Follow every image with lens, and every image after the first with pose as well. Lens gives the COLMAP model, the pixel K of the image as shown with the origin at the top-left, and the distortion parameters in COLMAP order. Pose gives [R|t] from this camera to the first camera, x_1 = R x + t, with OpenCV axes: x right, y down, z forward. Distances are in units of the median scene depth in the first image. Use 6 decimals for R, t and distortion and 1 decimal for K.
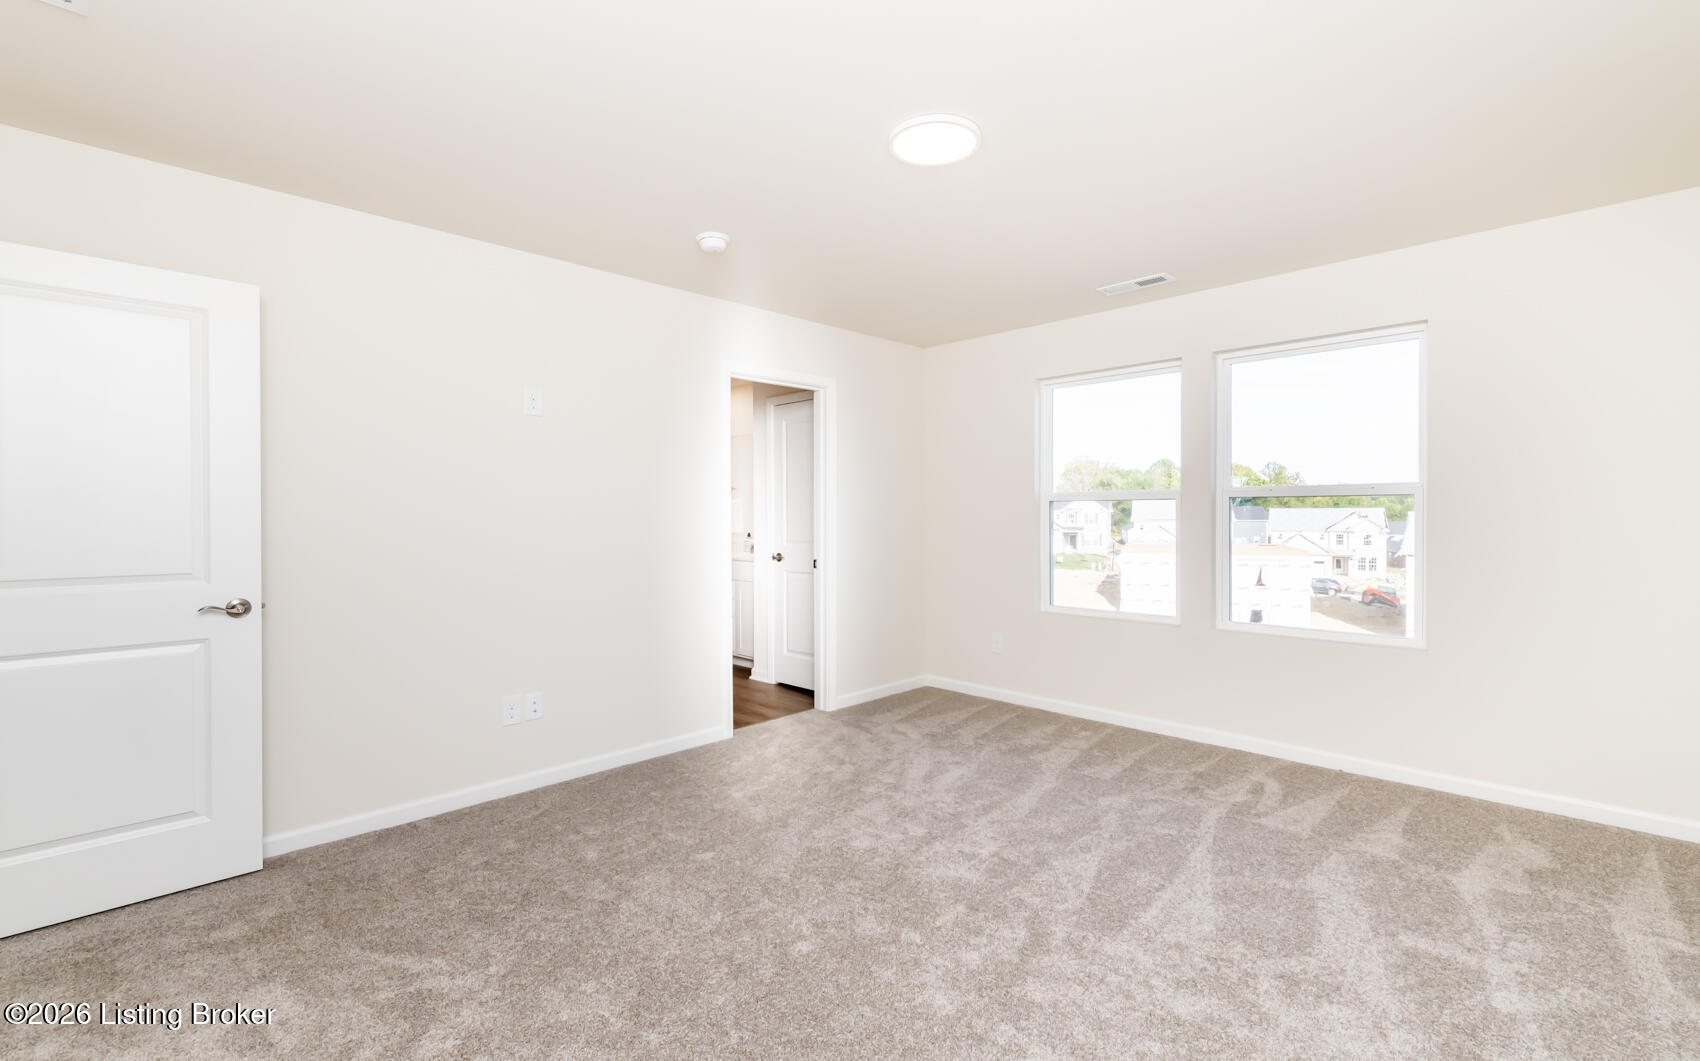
lens RADIAL K [[738.5, 0, 852.2], [0, 738.5, 514.1], [0, 0, 1]] dist [0.000561, -0.000132]
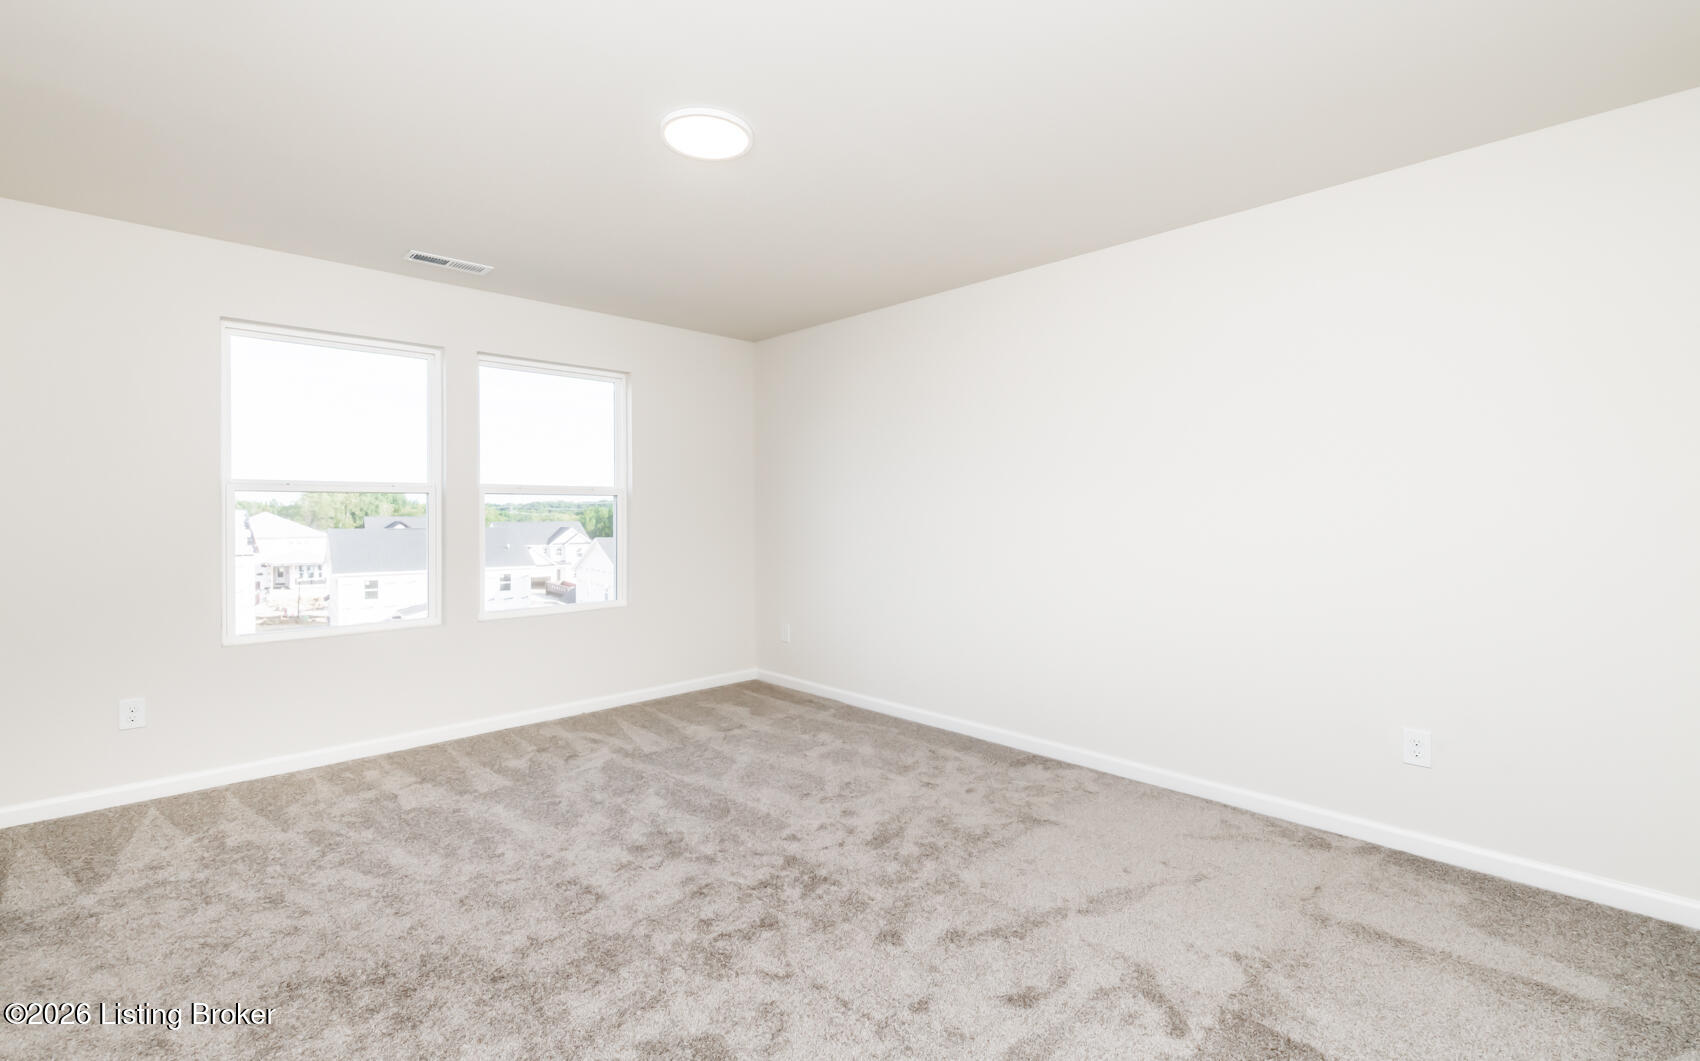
lens RADIAL K [[738.5, 0, 852.2], [0, 738.5, 514.1], [0, 0, 1]] dist [0.000561, -0.000132]
pose [[0.014941, -0.007175, 0.999863, -0.606525], [-0.005167, 0.999960, 0.007253, -0.005726], [-0.999875, -0.005275, 0.014904, 0.529514]]
